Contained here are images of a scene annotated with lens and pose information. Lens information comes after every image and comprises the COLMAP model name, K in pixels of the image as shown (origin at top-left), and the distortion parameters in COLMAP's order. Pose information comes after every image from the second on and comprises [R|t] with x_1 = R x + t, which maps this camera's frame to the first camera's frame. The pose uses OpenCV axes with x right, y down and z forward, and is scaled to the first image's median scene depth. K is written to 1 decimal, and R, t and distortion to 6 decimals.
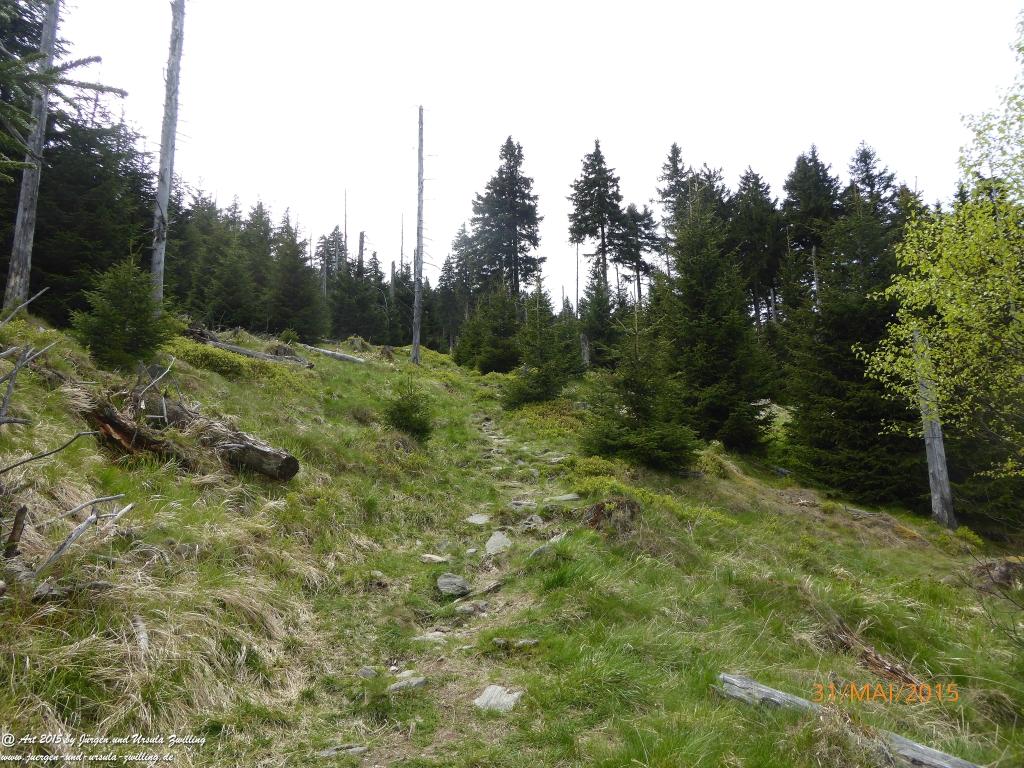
lens RADIAL K [[719.9, 0, 512.0], [0, 719.9, 384.0], [0, 0, 1]] dist [-0.039074, 0.000380]
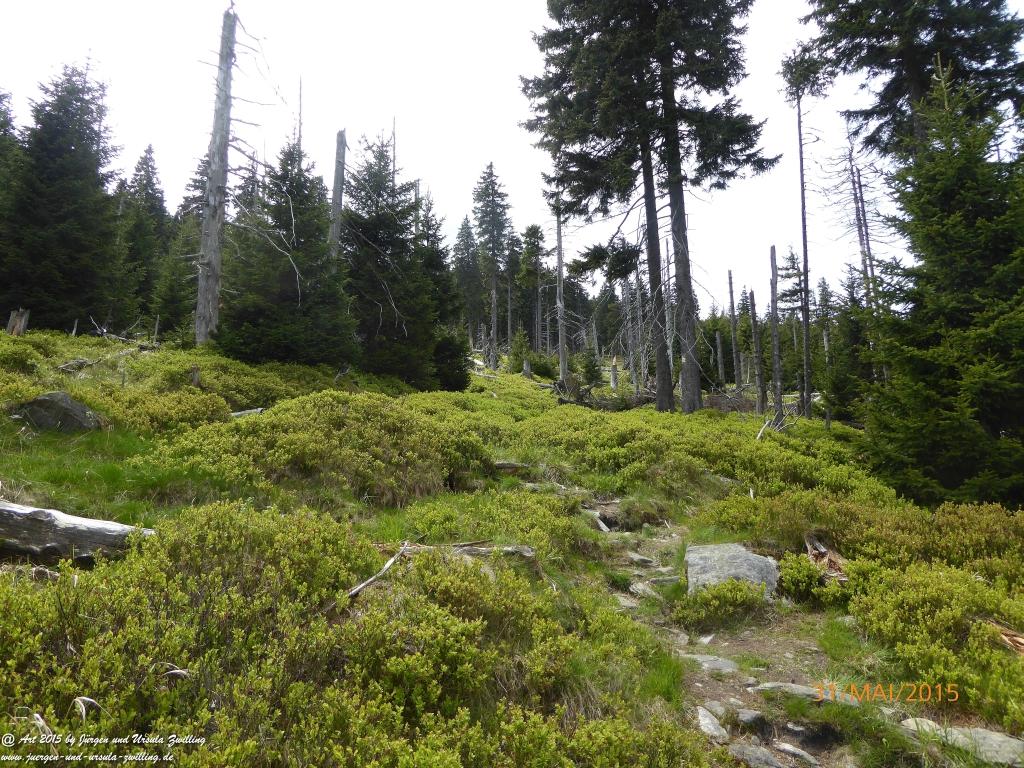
lens RADIAL K [[719.9, 0, 512.0], [0, 719.9, 384.0], [0, 0, 1]] dist [-0.039074, 0.000380]
pose [[0.999817, 0.002216, -0.018985, -0.068628], [-0.001835, 0.999797, 0.020045, -0.045012], [0.019026, -0.020006, 0.999619, 0.624510]]
